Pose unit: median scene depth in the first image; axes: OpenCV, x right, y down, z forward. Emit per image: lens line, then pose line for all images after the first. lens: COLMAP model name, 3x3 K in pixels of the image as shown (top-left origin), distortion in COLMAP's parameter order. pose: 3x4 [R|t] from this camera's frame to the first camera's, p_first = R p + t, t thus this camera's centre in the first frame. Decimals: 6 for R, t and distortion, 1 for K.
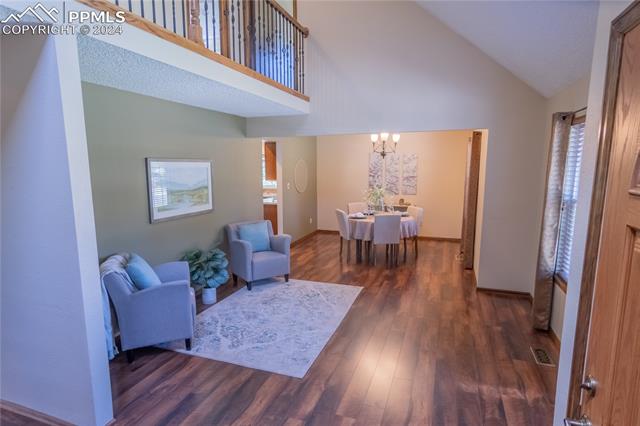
lens RADIAL K [[350.5, 0, 320.4], [0, 350.5, 214.5], [0, 0, 1]] dist [0.000064, 0.002090]
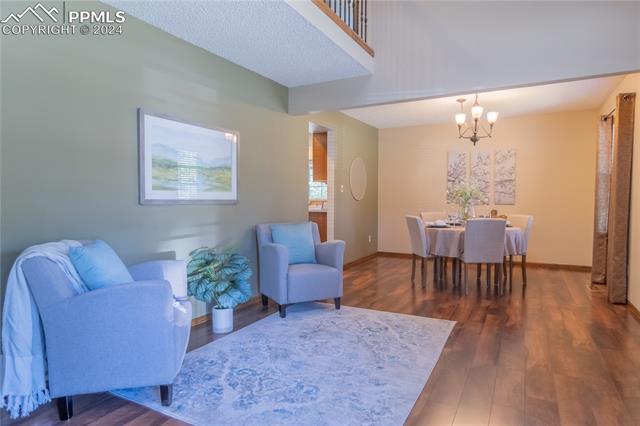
lens RADIAL K [[383.6, 0, 319.8], [0, 383.6, 213.8], [0, 0, 1]] dist [-0.004737, -0.001100]
pose [[0.989388, 0.009865, -0.144963, -0.024784], [-0.023994, 0.995088, -0.096044, 0.083467], [0.143303, 0.098503, 0.984765, 0.251789]]
